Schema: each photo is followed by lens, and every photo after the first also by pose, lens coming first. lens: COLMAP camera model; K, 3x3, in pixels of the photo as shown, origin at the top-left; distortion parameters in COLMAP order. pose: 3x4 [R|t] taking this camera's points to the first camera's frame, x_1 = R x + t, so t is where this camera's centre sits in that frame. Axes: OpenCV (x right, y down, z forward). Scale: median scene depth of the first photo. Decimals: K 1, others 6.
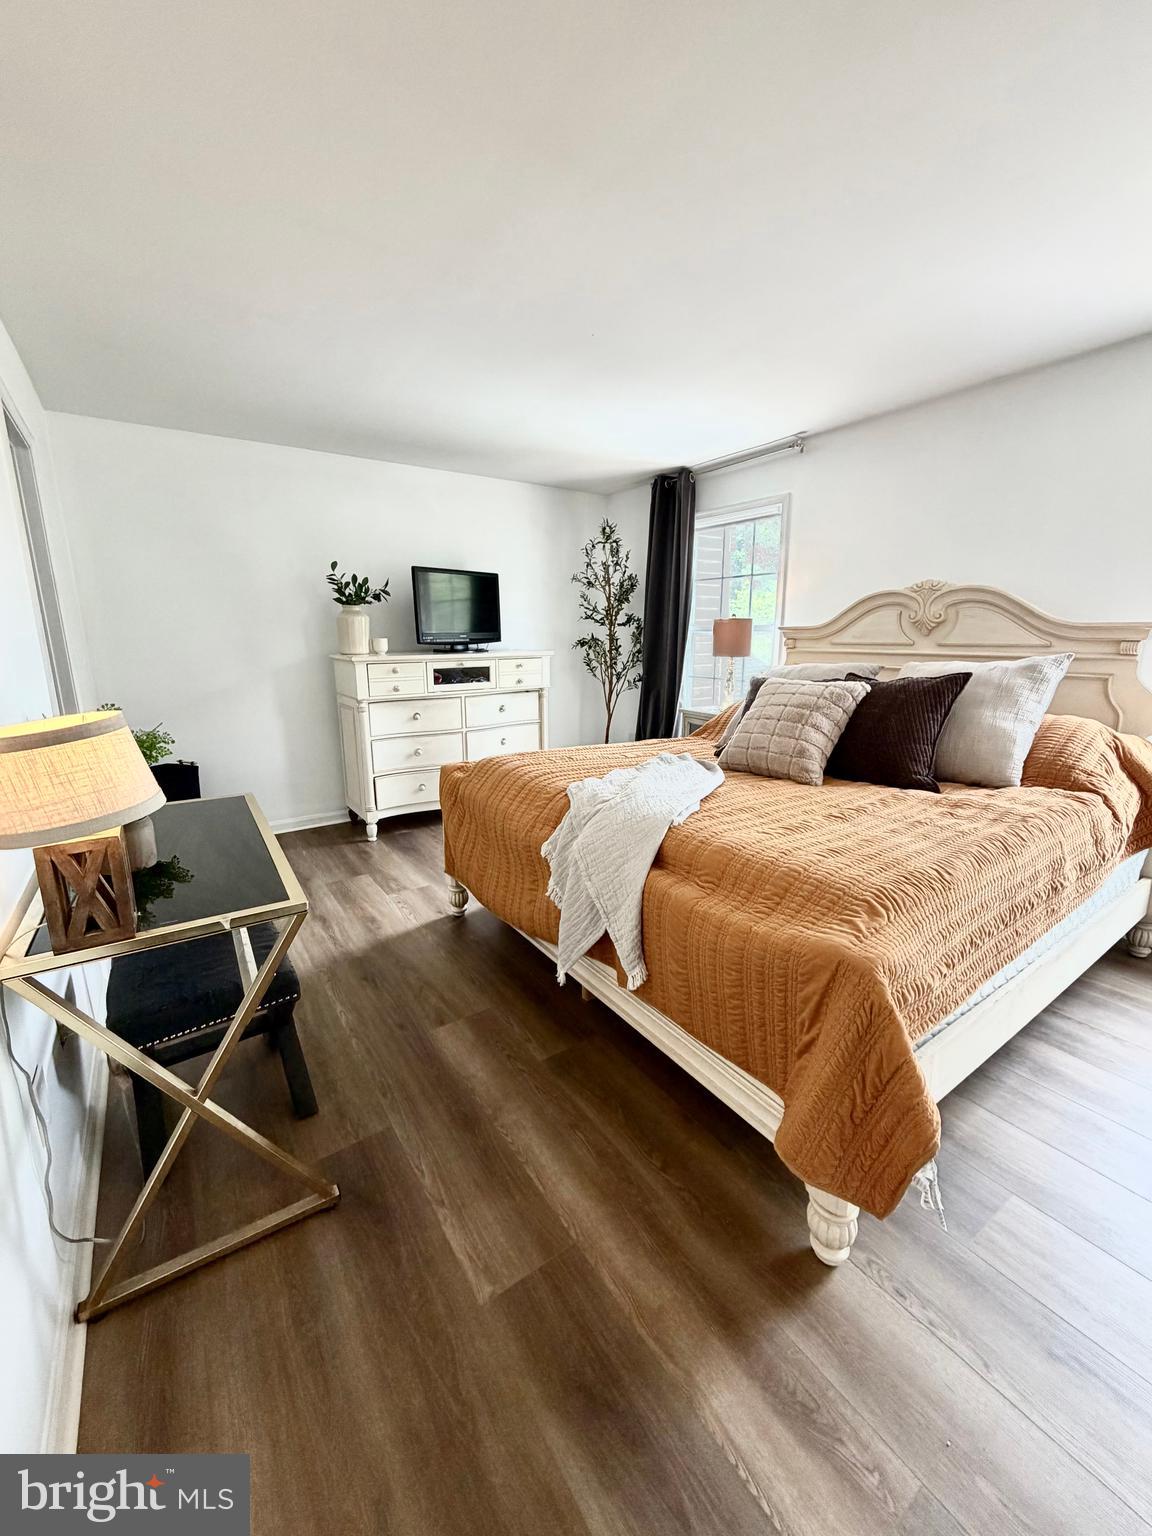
lens RADIAL K [[612.8, 0, 574.9], [0, 612.8, 766.0], [0, 0, 1]] dist [0.000861, -0.000946]
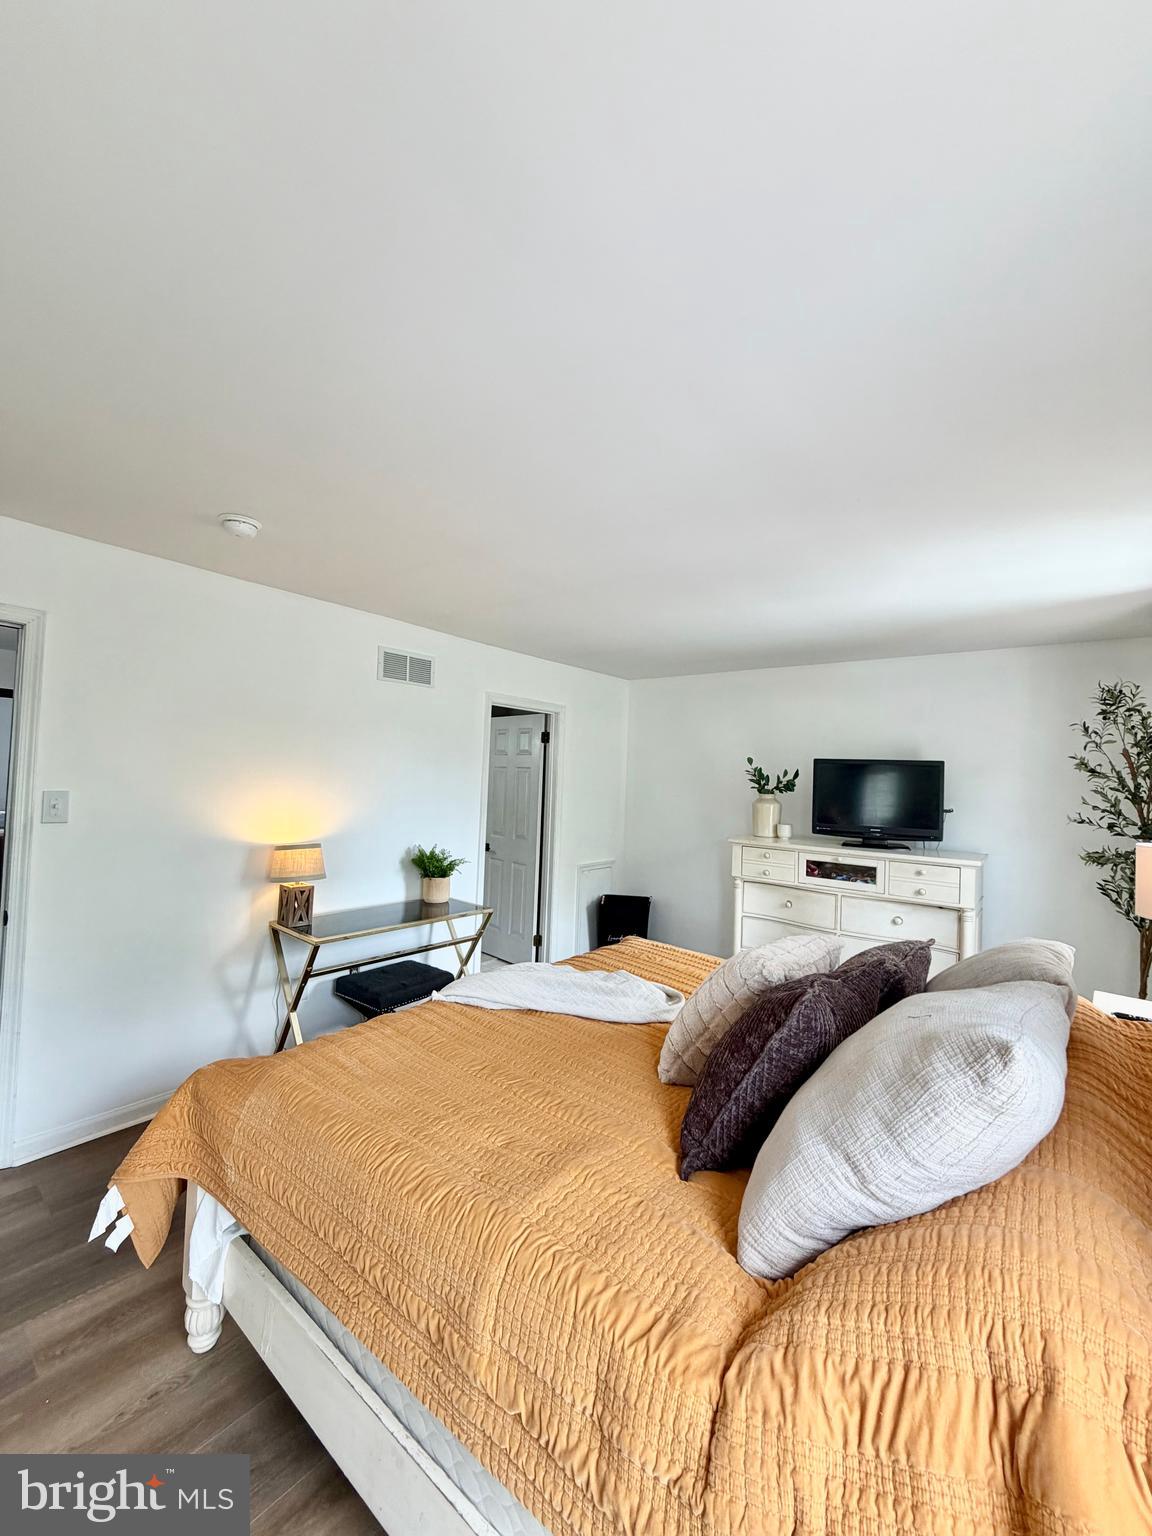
lens RADIAL K [[612.8, 0, 574.9], [0, 612.8, 766.0], [0, 0, 1]] dist [0.000861, -0.000946]
pose [[0.273132, -0.007080, -0.961951, 0.615438], [-0.245321, 0.966397, -0.076768, -0.138937], [0.930170, 0.256955, 0.262217, 0.366246]]
